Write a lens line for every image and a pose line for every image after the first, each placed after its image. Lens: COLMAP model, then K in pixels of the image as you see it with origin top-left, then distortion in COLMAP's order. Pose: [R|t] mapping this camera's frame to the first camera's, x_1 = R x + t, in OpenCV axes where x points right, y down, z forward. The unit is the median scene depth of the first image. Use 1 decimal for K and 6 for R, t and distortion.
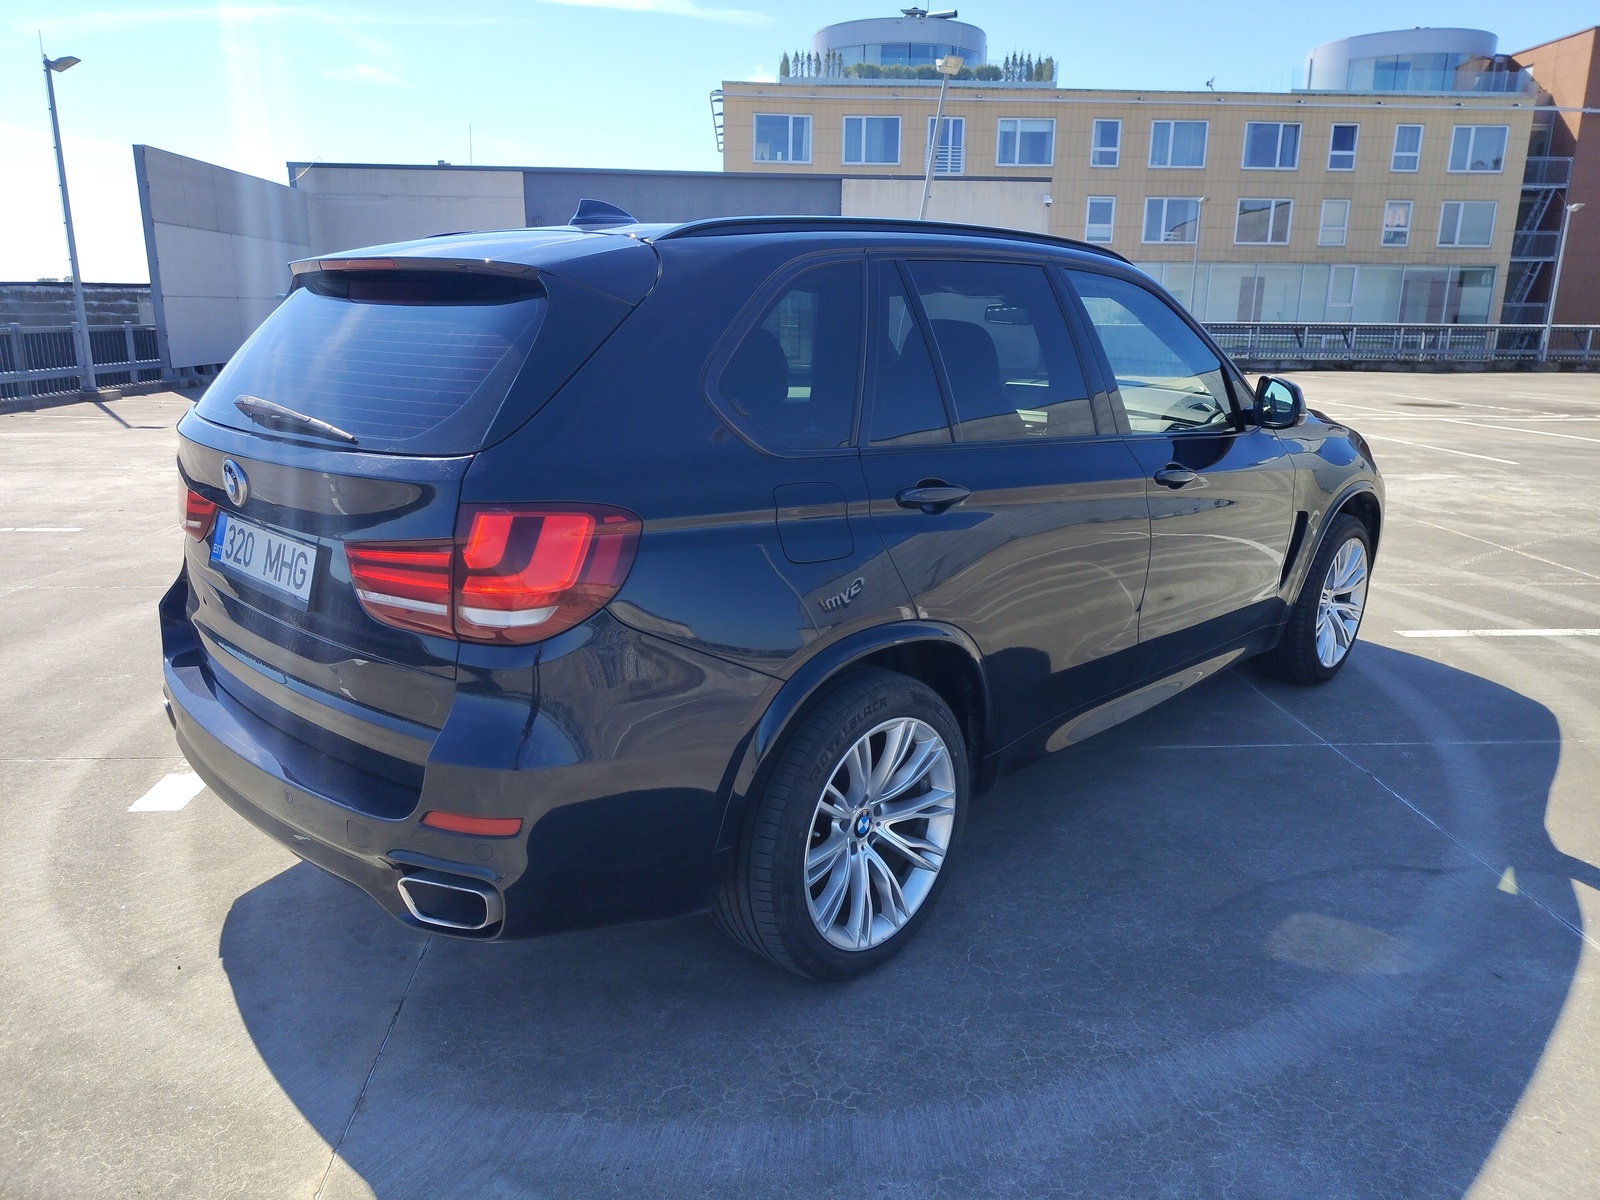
lens RADIAL K [[1120.5, 0, 805.9], [0, 1120.5, 608.7], [0, 0, 1]] dist [0.009060, -0.003722]
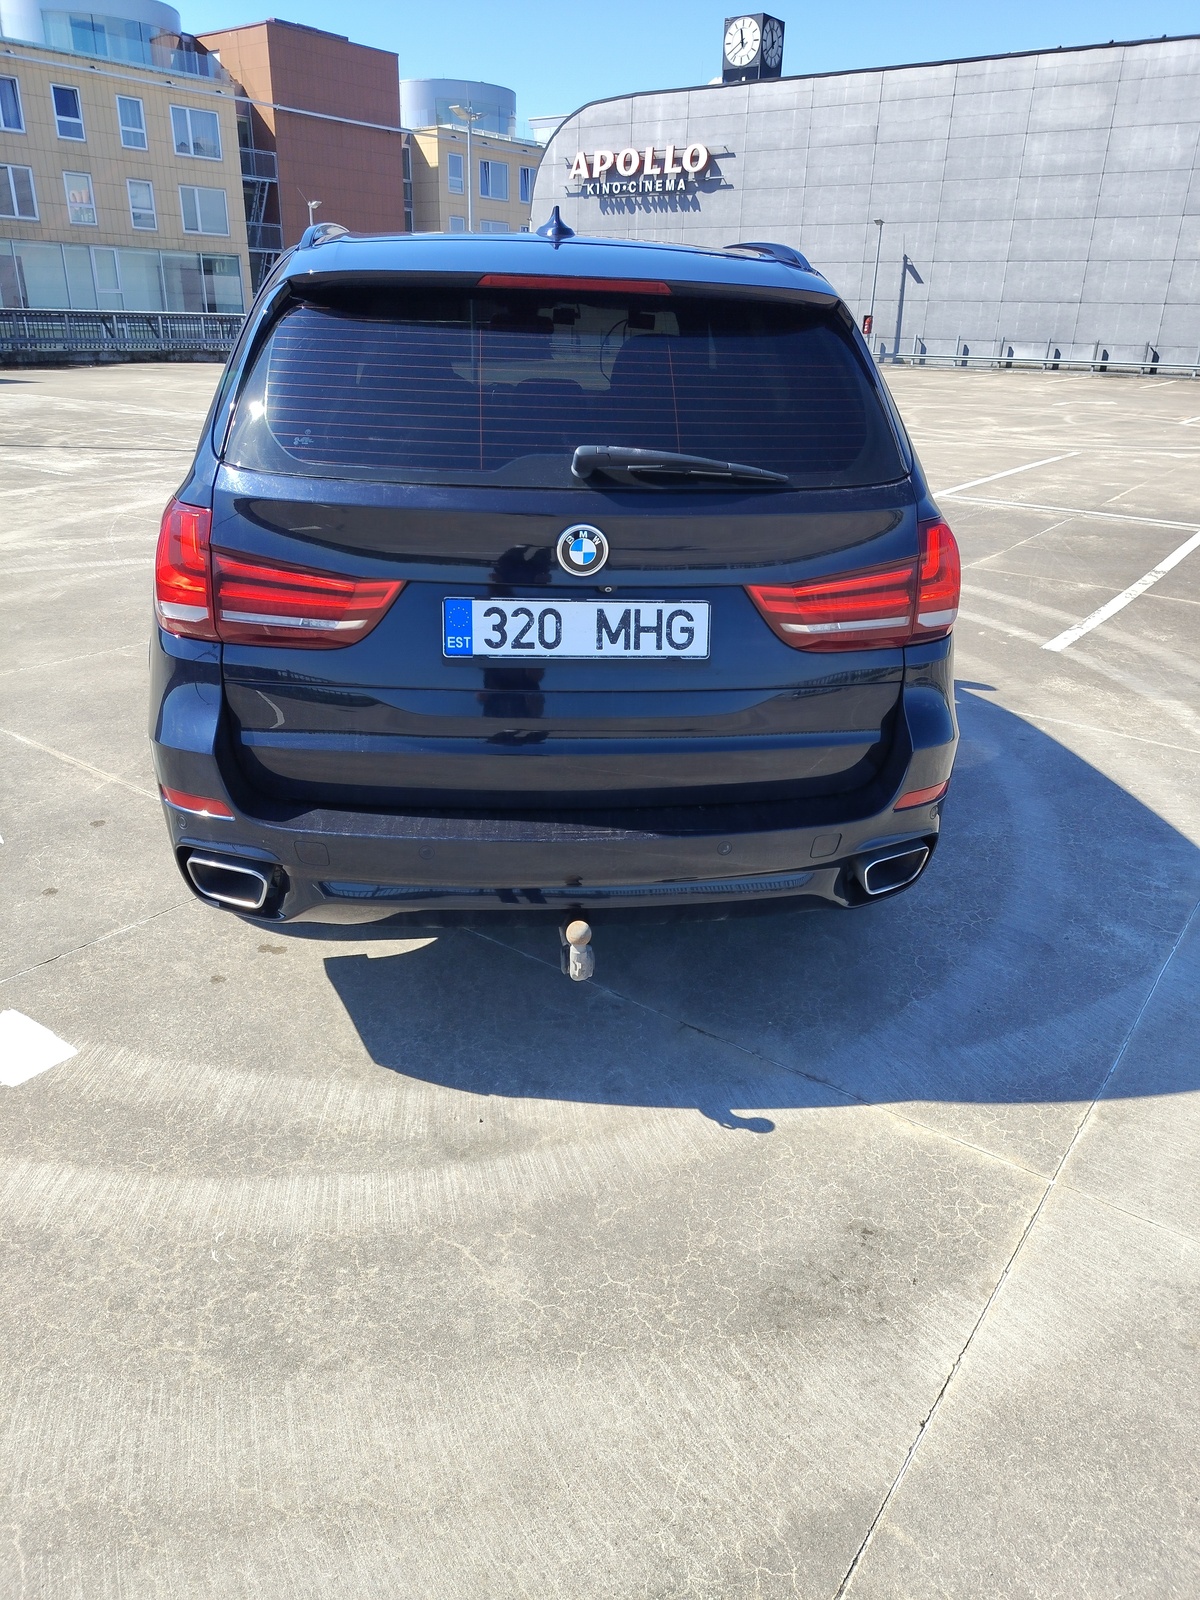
lens RADIAL K [[1120.5, 0, 600.0], [0, 1120.5, 800.0], [0, 0, 1]] dist [0.009060, -0.003722]
pose [[0.631083, -0.302646, 0.714240, -0.088490], [0.181485, 0.952802, 0.243377, -0.010193], [-0.754187, -0.023967, 0.656223, 0.030505]]
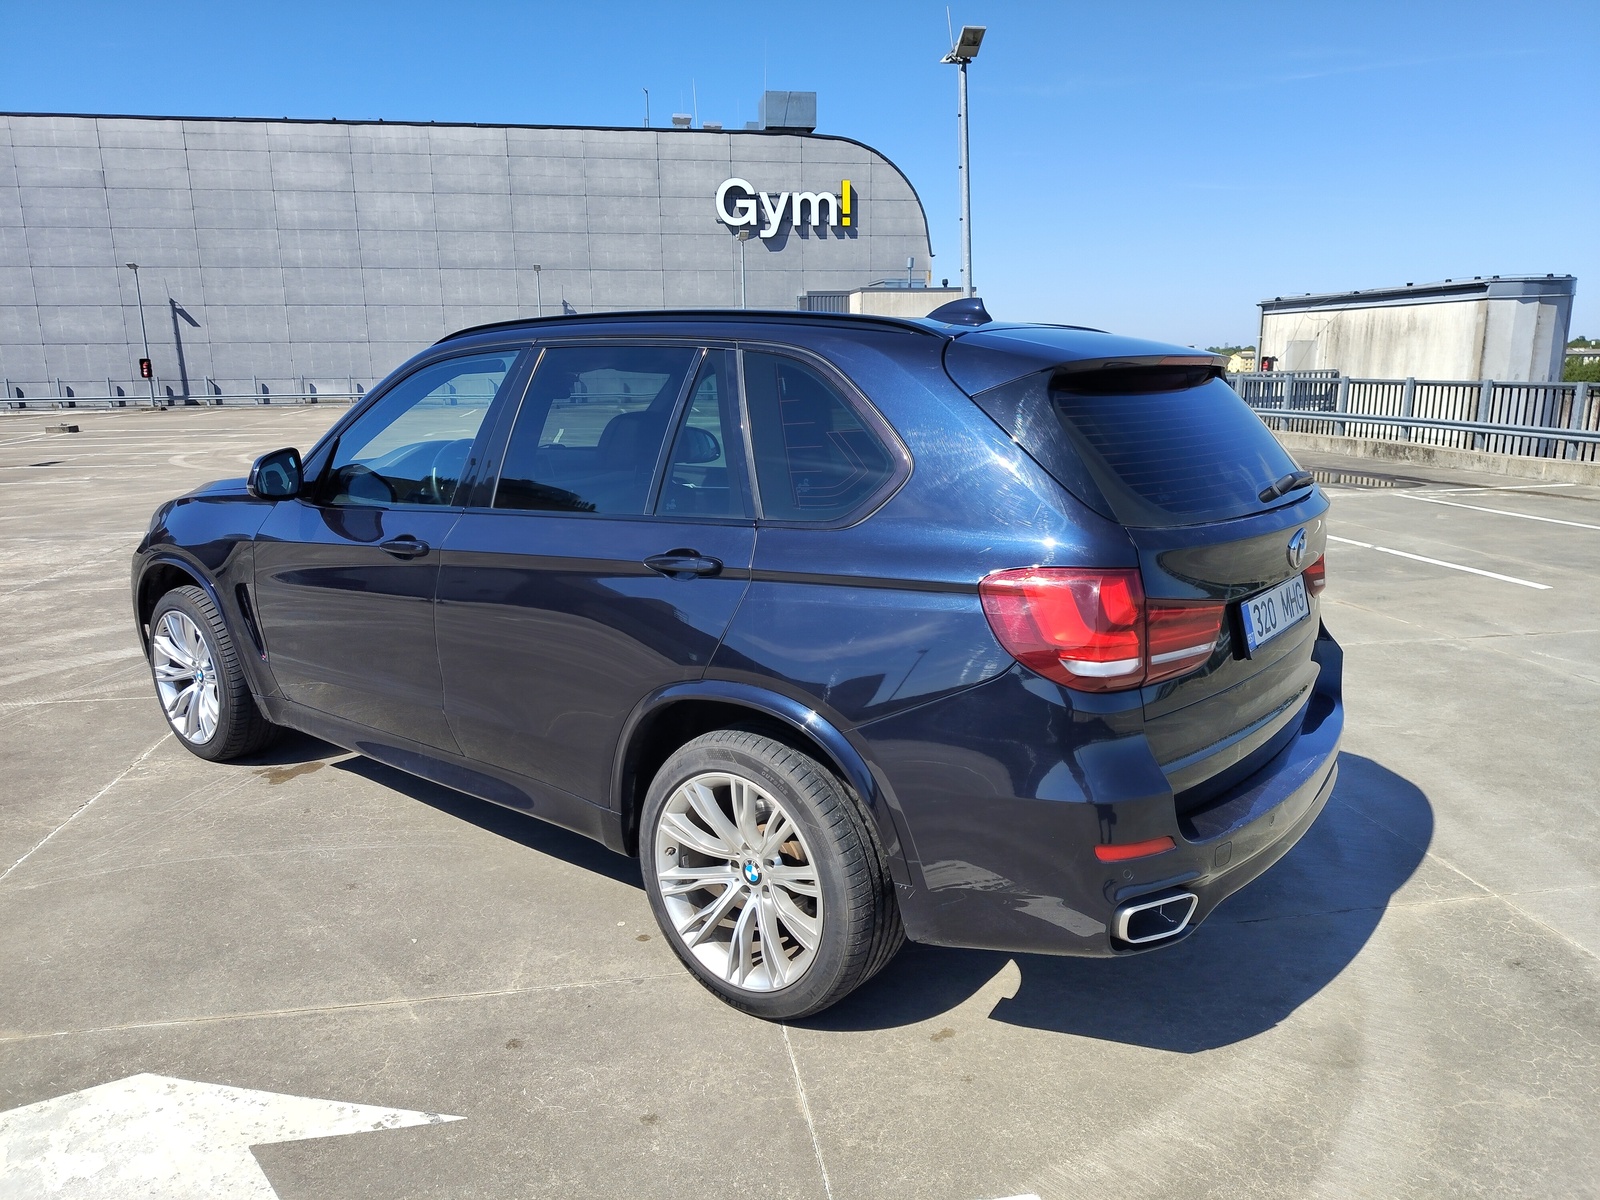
lens RADIAL K [[1111.3, 0, 803.2], [0, 1111.3, 644.9], [0, 0, 1]] dist [-0.000060, -0.002468]
pose [[-0.121982, -0.257015, 0.958678, -0.116822], [0.261407, 0.923470, 0.280837, -0.036055], [-0.957490, 0.284862, -0.045461, 0.117296]]
